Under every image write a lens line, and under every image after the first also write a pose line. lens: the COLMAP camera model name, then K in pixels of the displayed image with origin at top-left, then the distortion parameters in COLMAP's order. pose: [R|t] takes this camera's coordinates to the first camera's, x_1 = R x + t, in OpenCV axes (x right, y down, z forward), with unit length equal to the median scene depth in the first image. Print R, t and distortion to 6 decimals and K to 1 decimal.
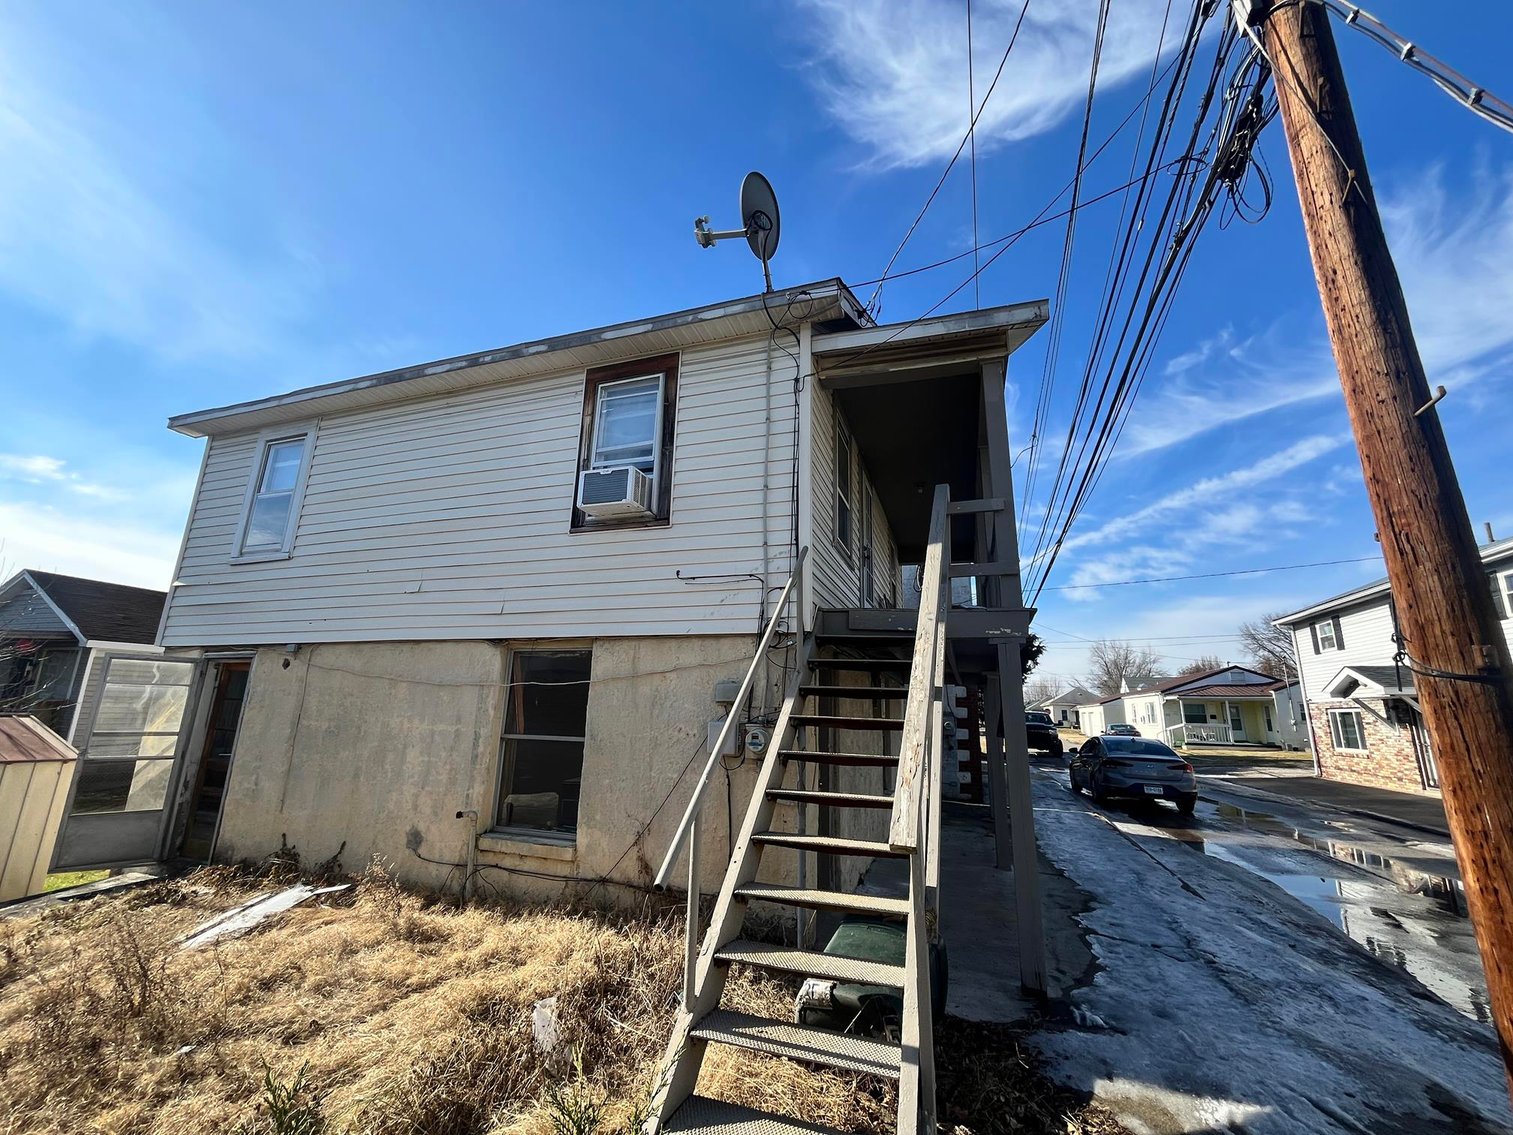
lens RADIAL K [[611.1, 0, 758.9], [0, 611.1, 565.0], [0, 0, 1]] dist [-0.004368, -0.000039]
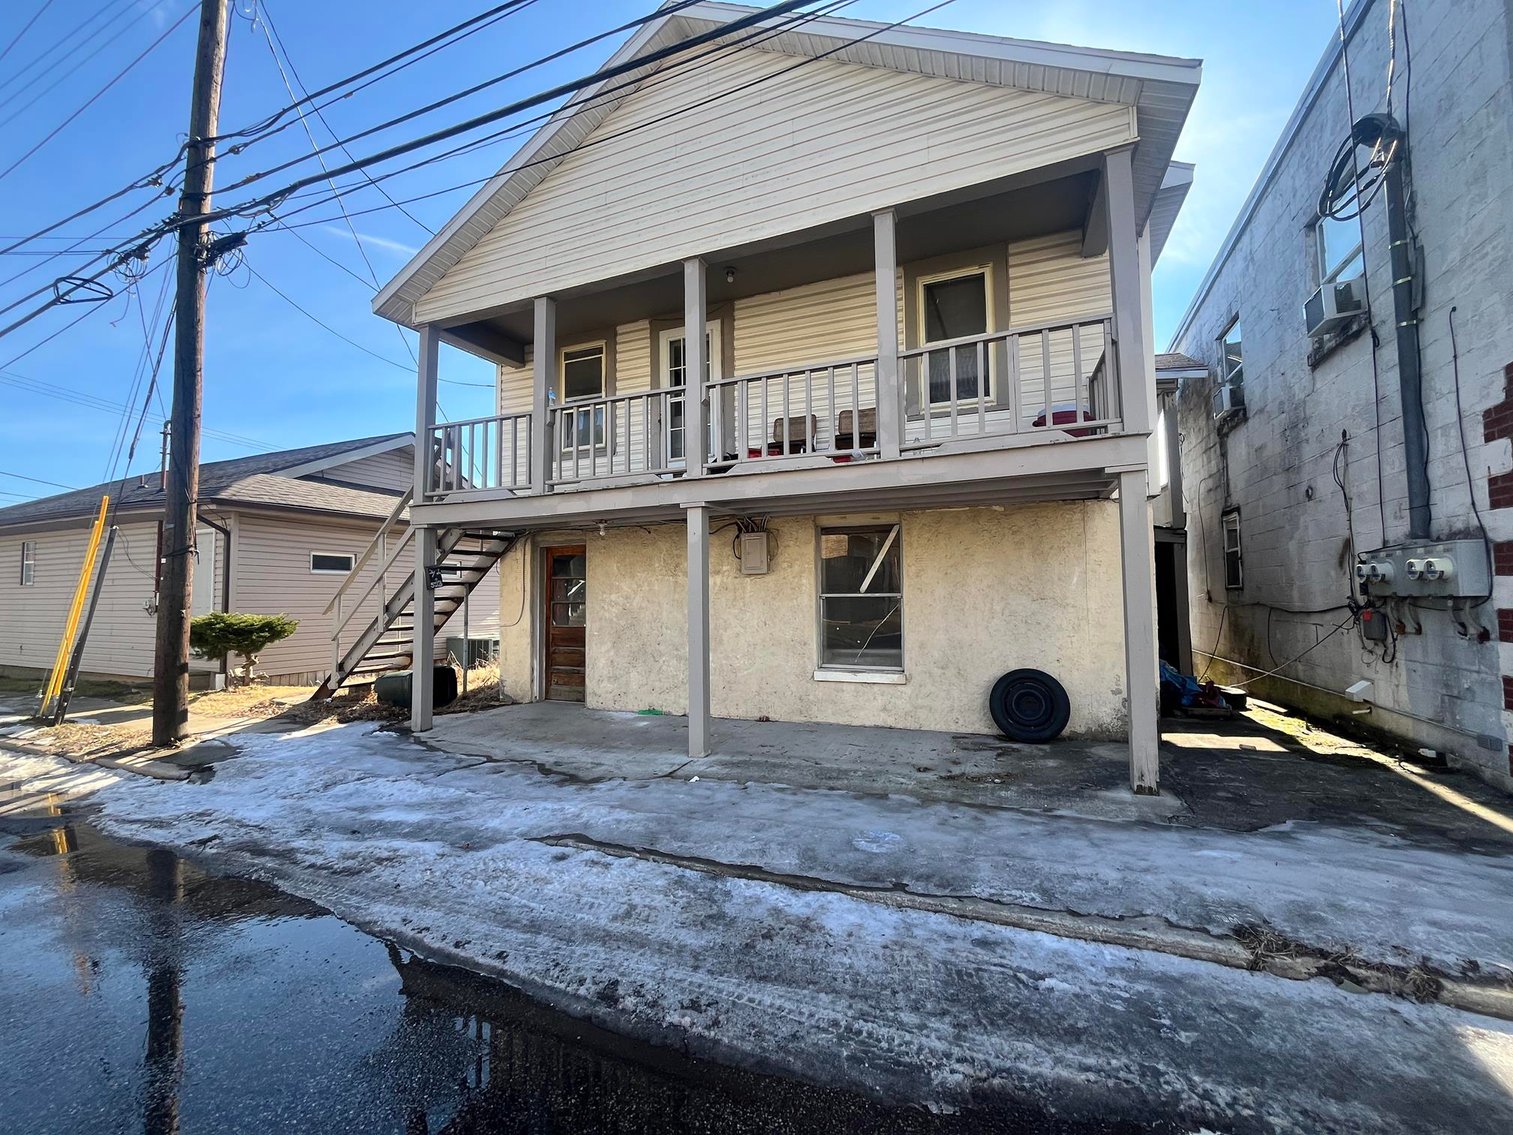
lens RADIAL K [[611.1, 0, 752.5], [0, 611.1, 567.3], [0, 0, 1]] dist [-0.004368, -0.000039]
pose [[-0.066696, -0.079660, -0.994588, 1.473192], [0.243515, 0.965365, -0.093649, 0.449934], [0.967601, -0.248443, -0.044988, 1.455798]]
